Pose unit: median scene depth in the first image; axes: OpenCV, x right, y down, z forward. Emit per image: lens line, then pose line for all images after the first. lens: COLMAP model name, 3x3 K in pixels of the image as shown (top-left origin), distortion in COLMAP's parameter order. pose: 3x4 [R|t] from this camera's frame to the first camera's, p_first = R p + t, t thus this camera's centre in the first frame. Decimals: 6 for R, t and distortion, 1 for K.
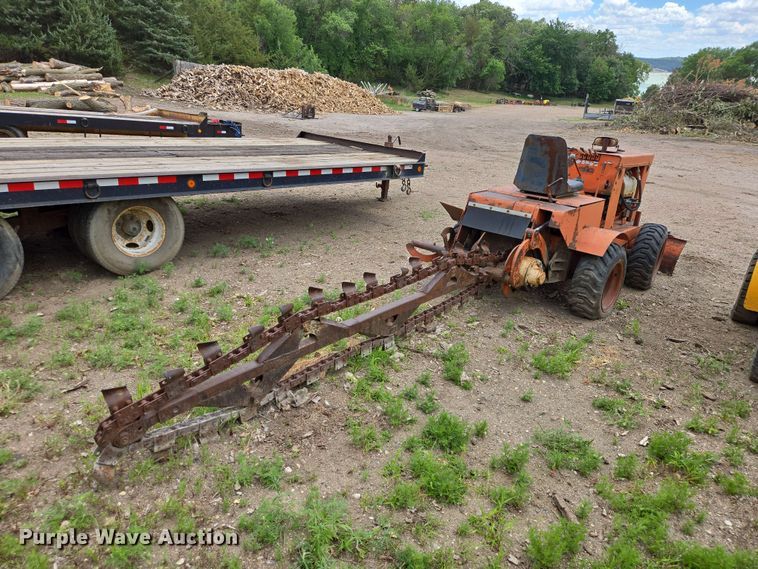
lens RADIAL K [[504.2, 0, 380.2], [0, 504.2, 284.3], [0, 0, 1]] dist [0.065624, -0.055105]
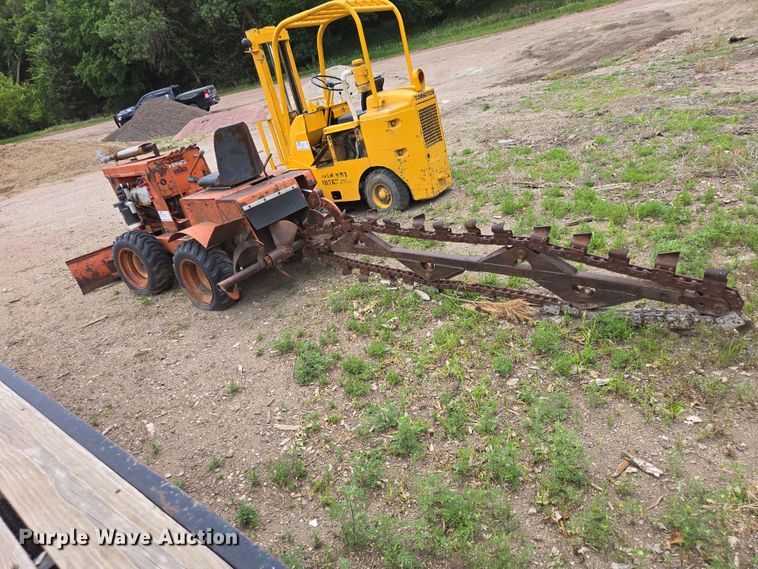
lens RADIAL K [[504.2, 0, 368.2], [0, 504.2, 286.7], [0, 0, 1]] dist [0.065624, -0.055105]
pose [[-0.068903, -0.450290, 0.890220, -0.709507], [0.538895, 0.734150, 0.413057, -0.308239], [-0.839550, 0.508196, 0.192073, 0.692126]]
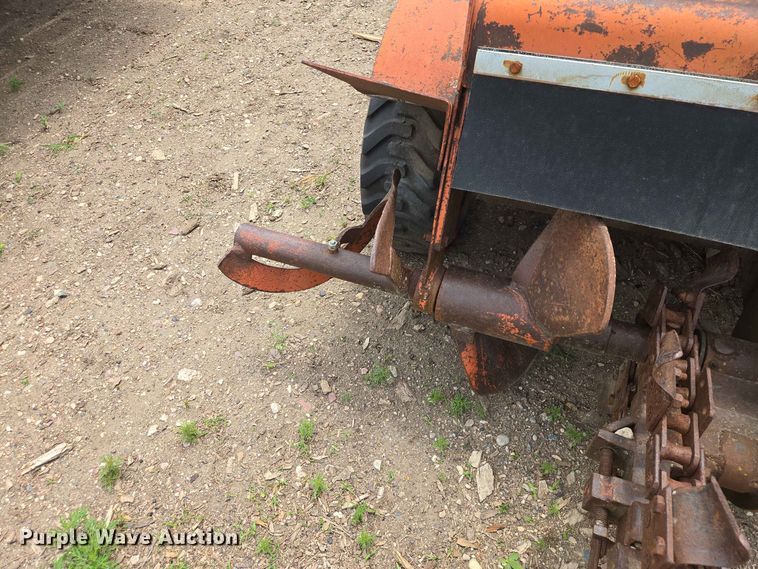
lens RADIAL K [[504.2, 0, 378.2], [0, 504.2, 285.2], [0, 0, 1]] dist [0.065624, -0.055105]
pose [[0.925770, -0.351563, 0.139115, 0.089923], [0.229126, 0.814355, 0.533223, -0.194777], [-0.300750, -0.461768, 0.834458, 0.811925]]
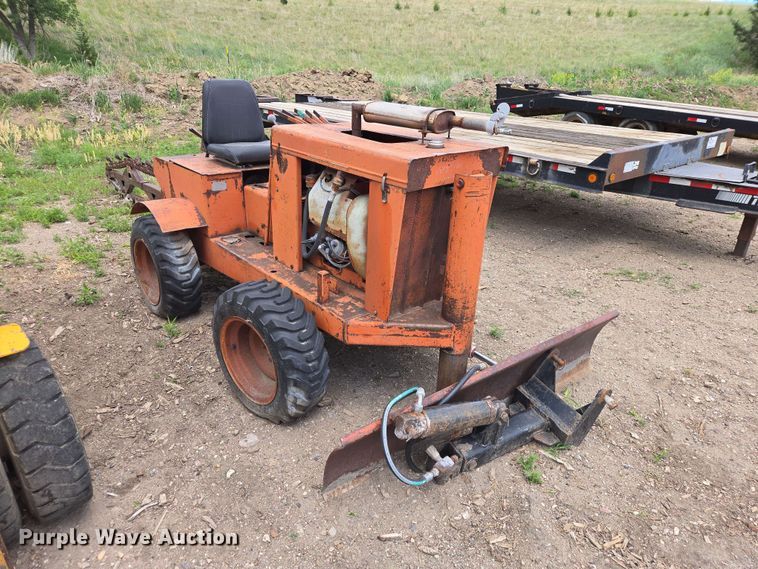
lens RADIAL K [[504.2, 0, 375.3], [0, 504.2, 283.8], [0, 0, 1]] dist [0.065624, -0.055105]
pose [[-0.106729, 0.329215, -0.938204, 1.097810], [-0.379488, 0.858675, 0.344479, -0.359378], [0.919020, 0.392802, 0.033288, 1.233381]]
